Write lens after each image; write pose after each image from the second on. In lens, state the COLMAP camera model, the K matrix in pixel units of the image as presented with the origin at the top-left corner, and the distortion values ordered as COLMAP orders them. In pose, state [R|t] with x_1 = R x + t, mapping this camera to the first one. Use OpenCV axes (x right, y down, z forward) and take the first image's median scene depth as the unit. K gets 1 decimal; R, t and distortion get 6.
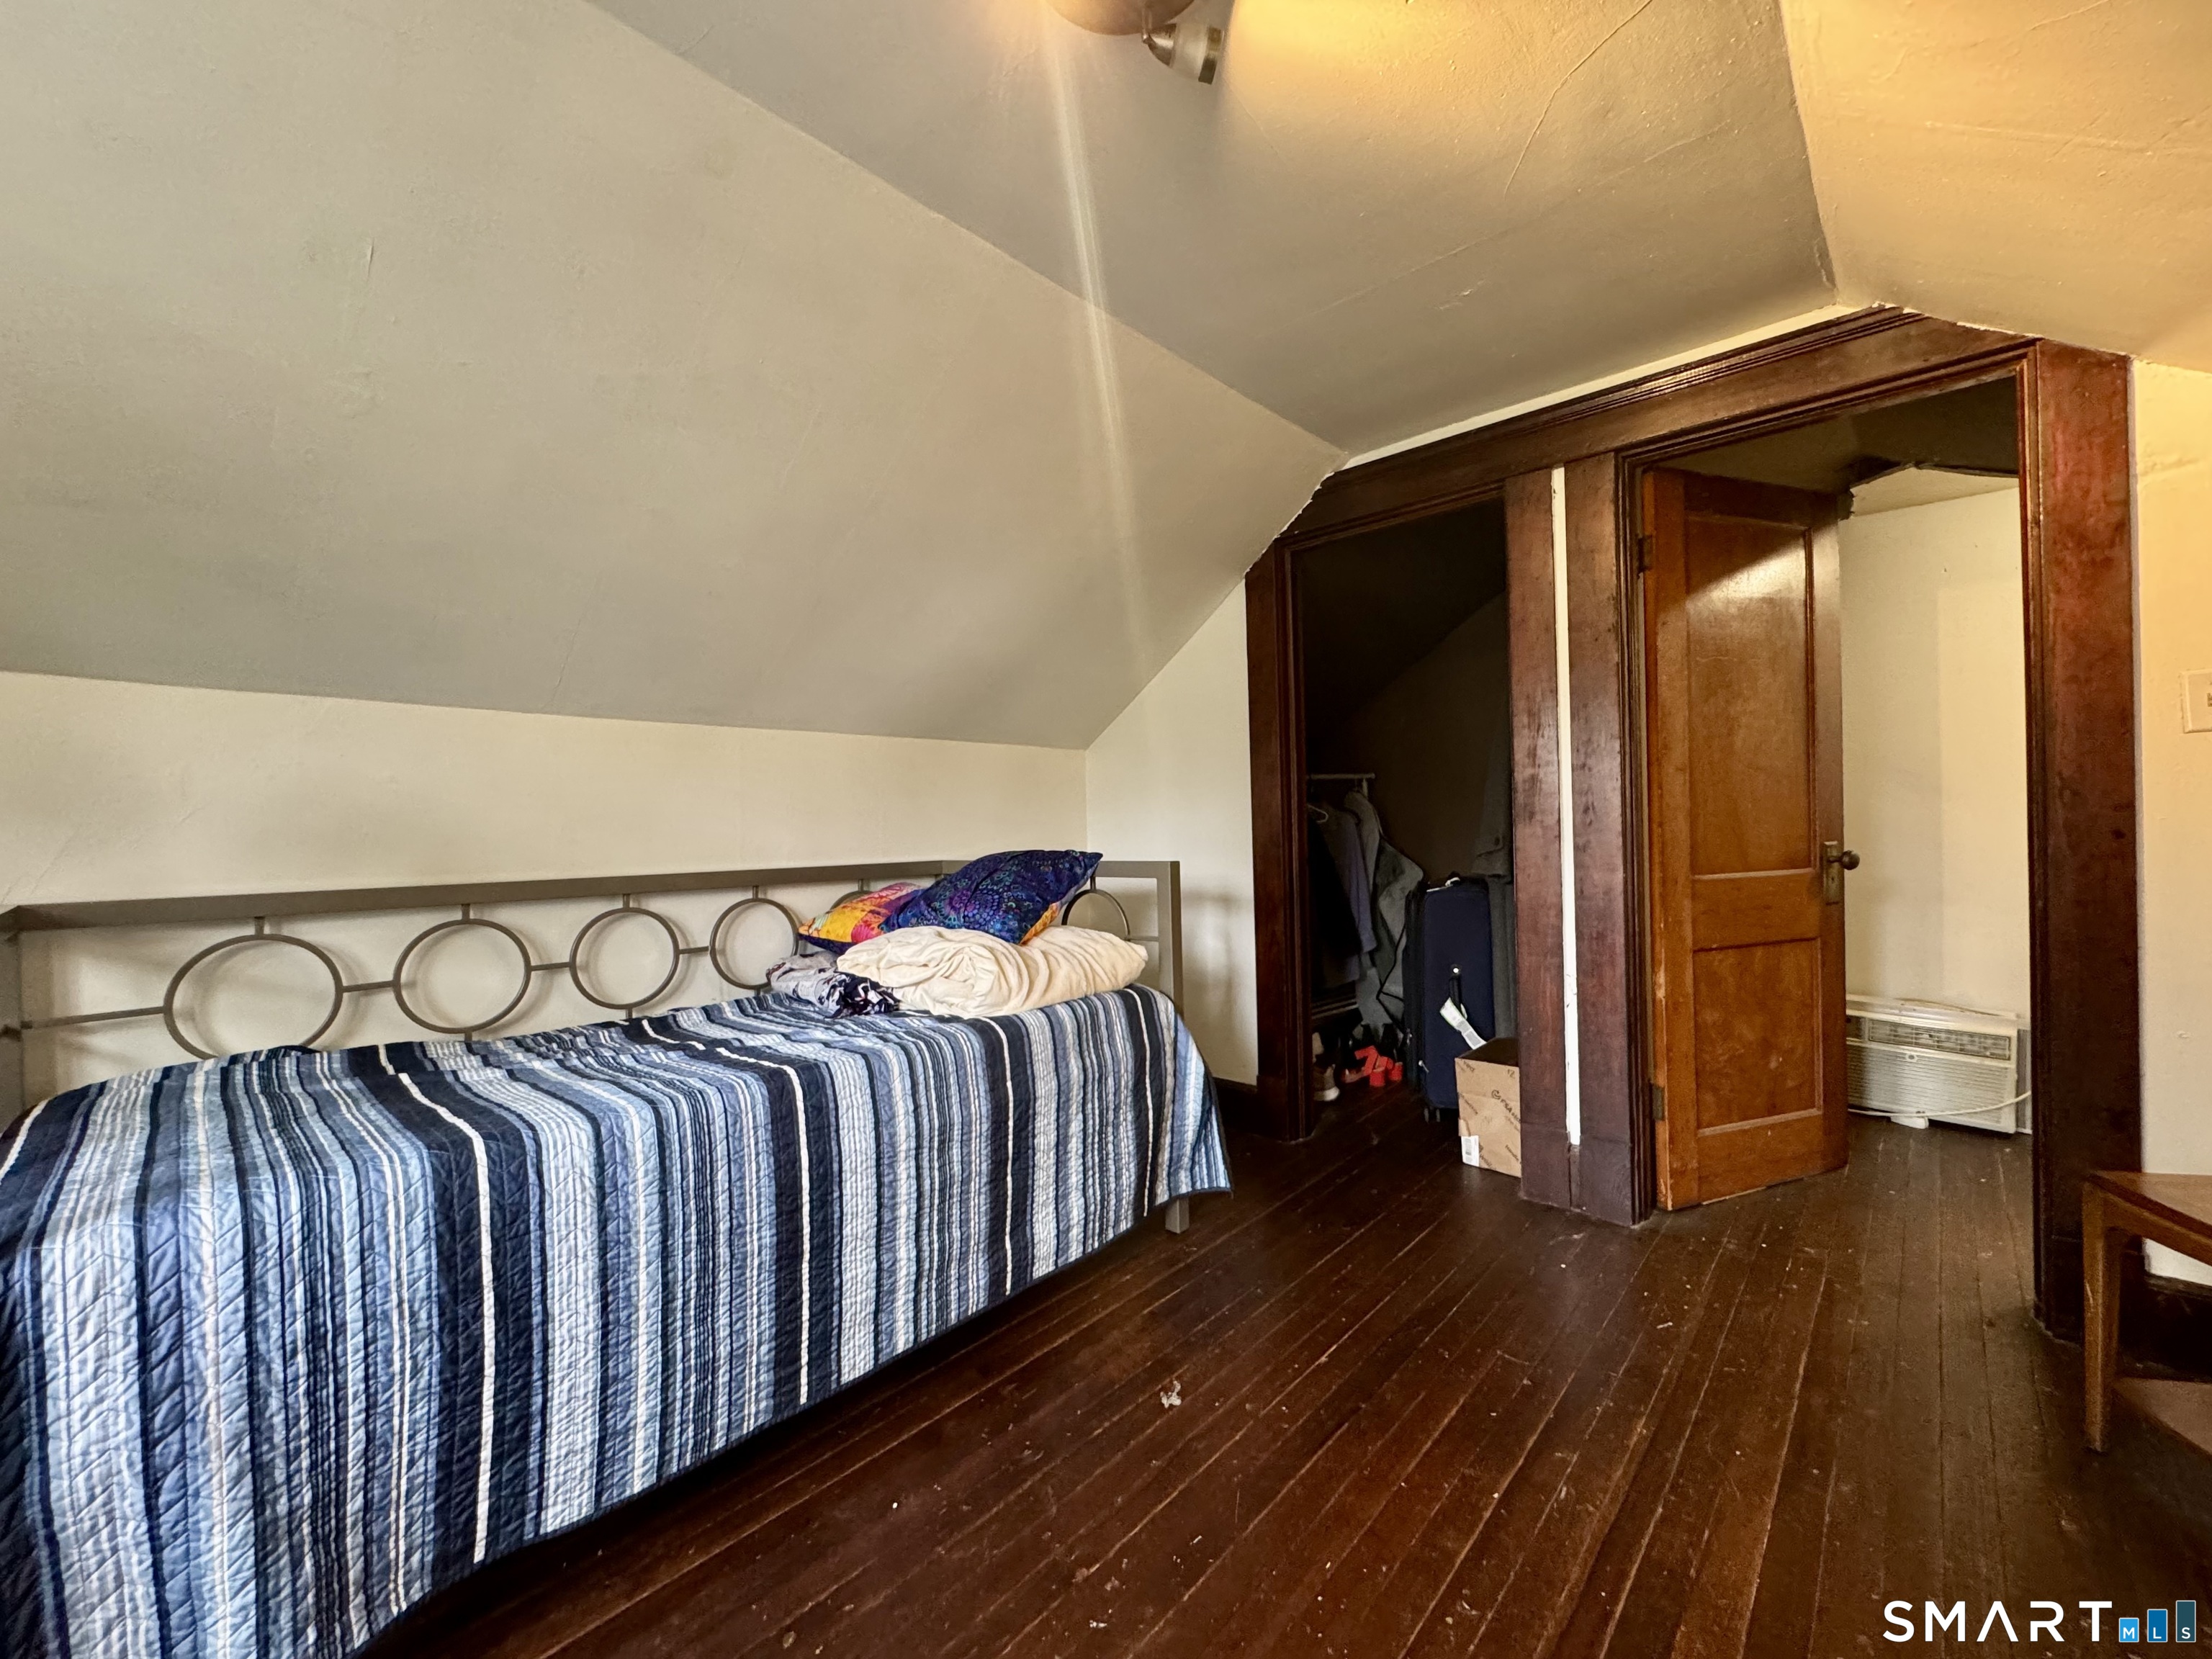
lens RADIAL K [[877.2, 0, 1114.1], [0, 877.2, 824.7], [0, 0, 1]] dist [-0.001894, -0.000116]
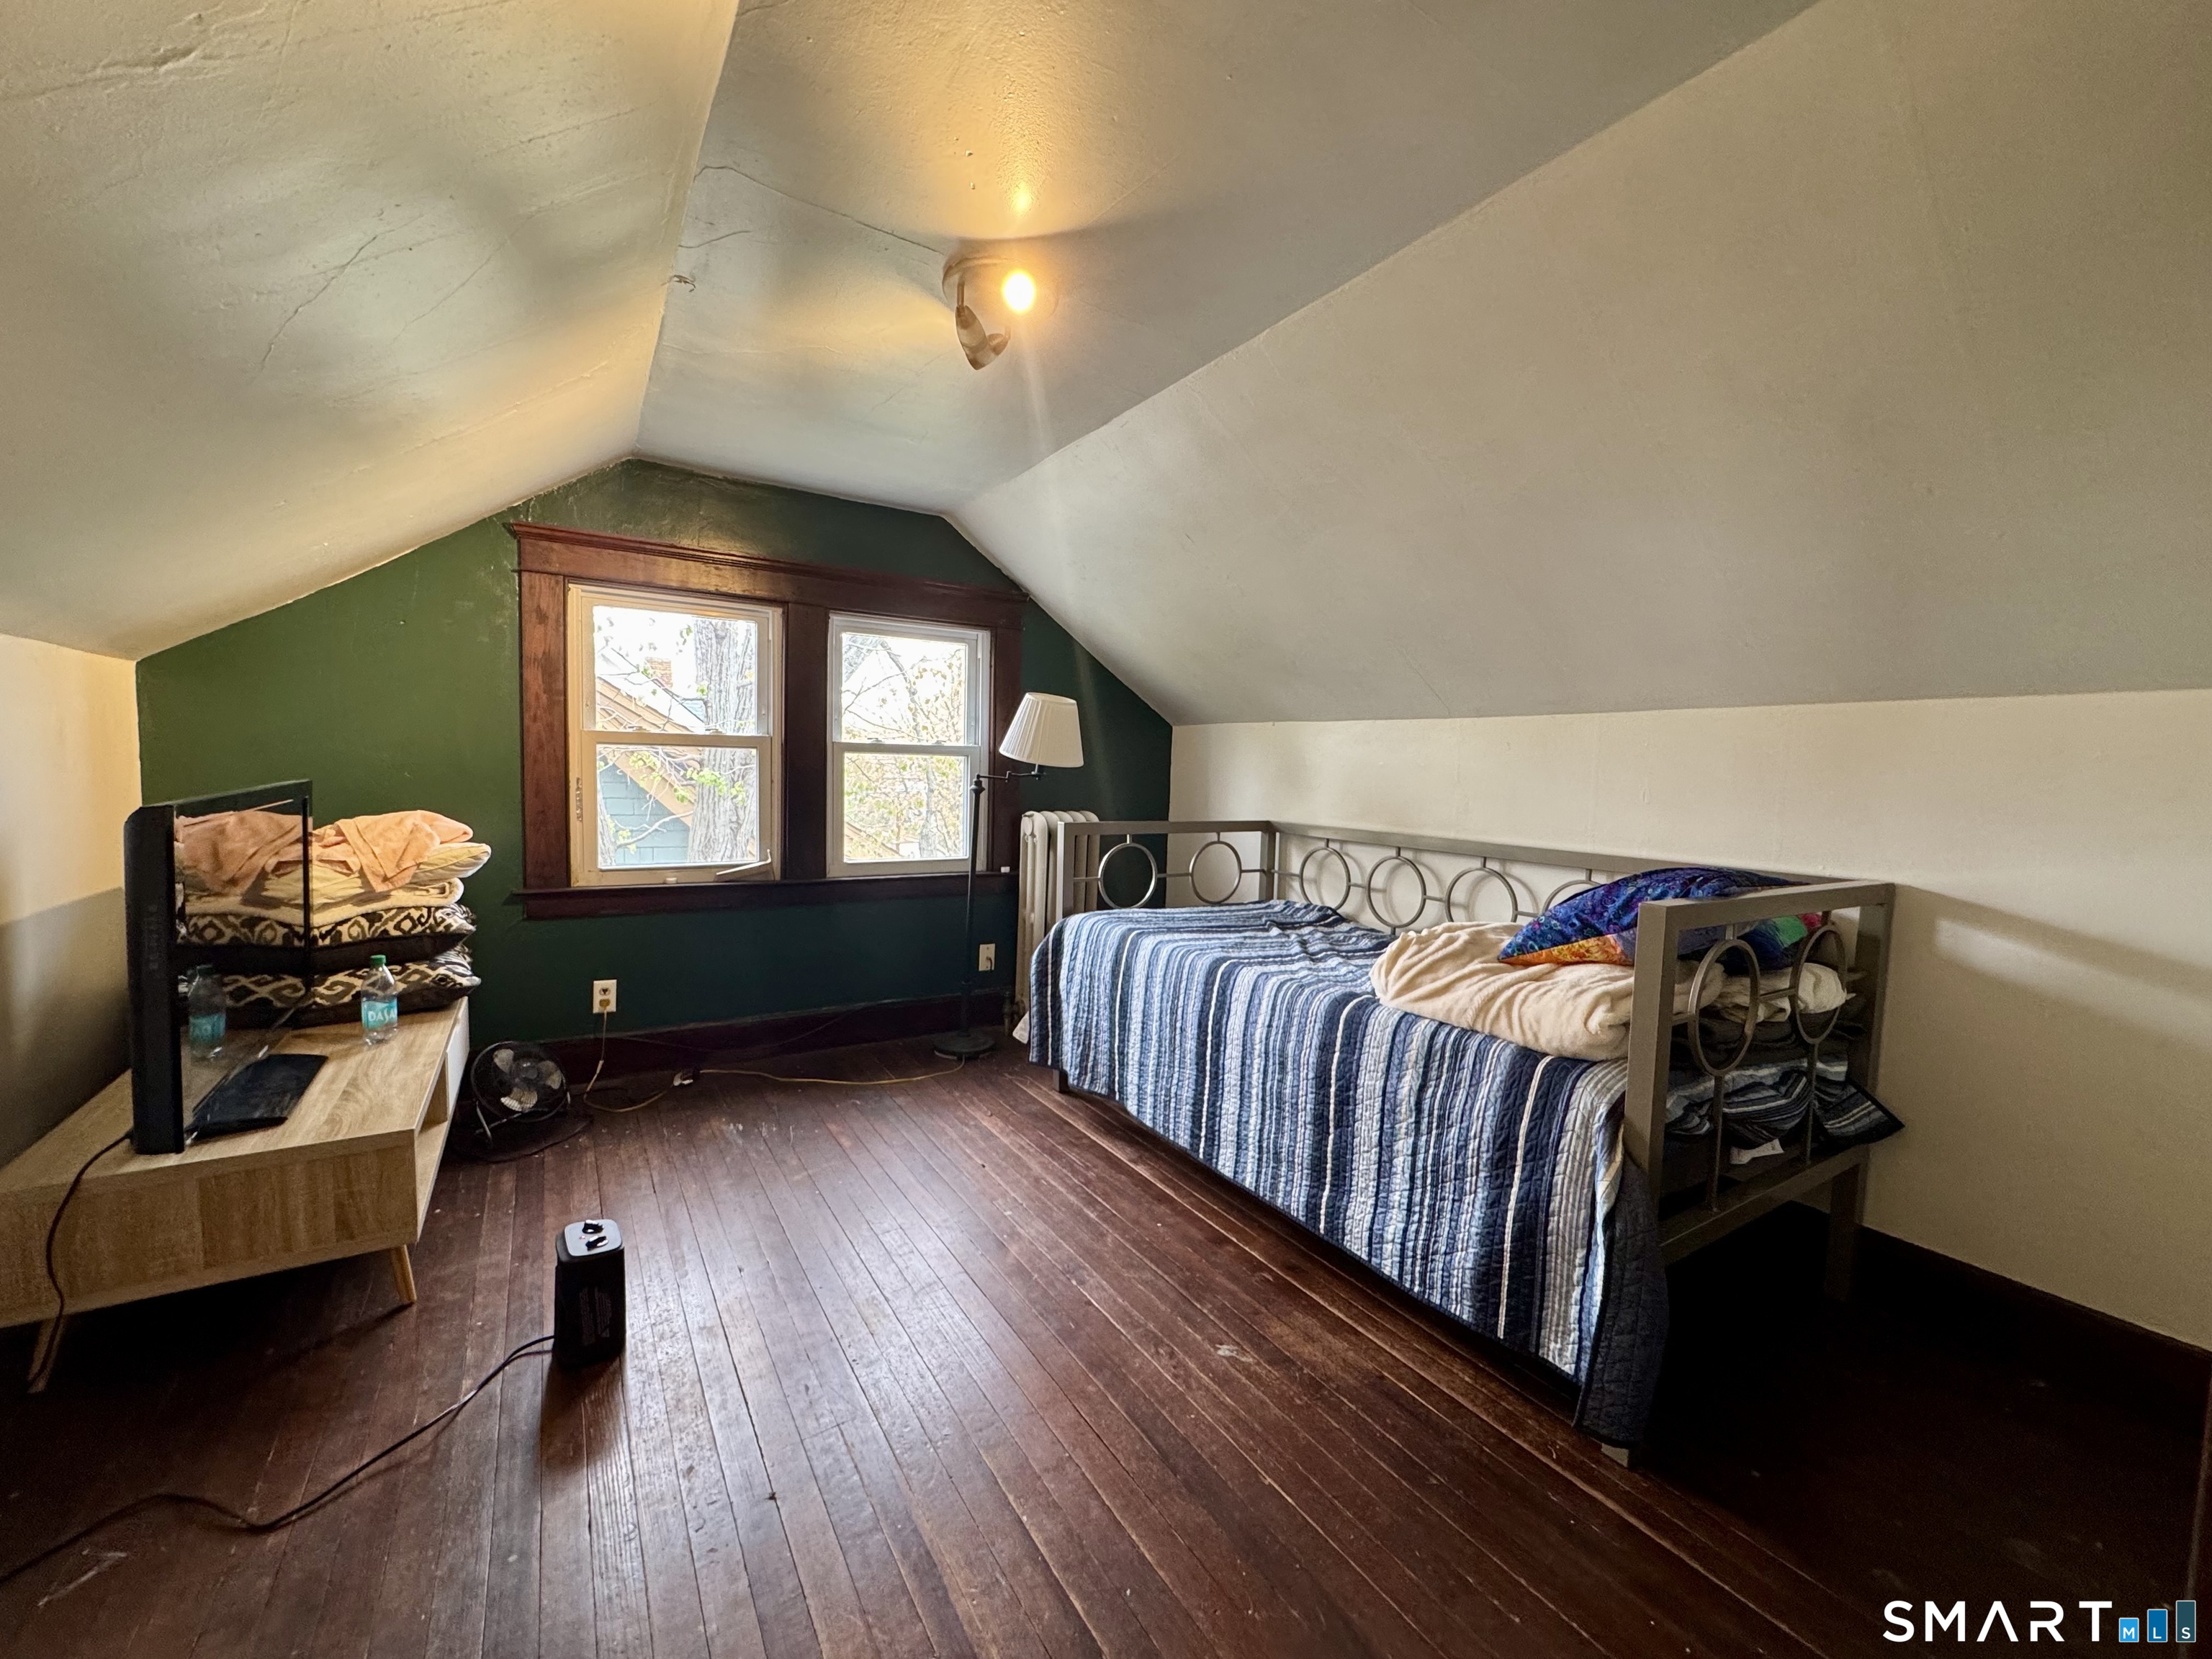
lens RADIAL K [[877.2, 0, 1110.4], [0, 877.2, 835.9], [0, 0, 1]] dist [-0.001894, -0.000116]
pose [[-0.246877, 0.094001, -0.964477, 1.060624], [-0.025917, 0.994288, 0.103541, -0.088558], [0.968700, 0.050558, -0.243031, 1.059457]]
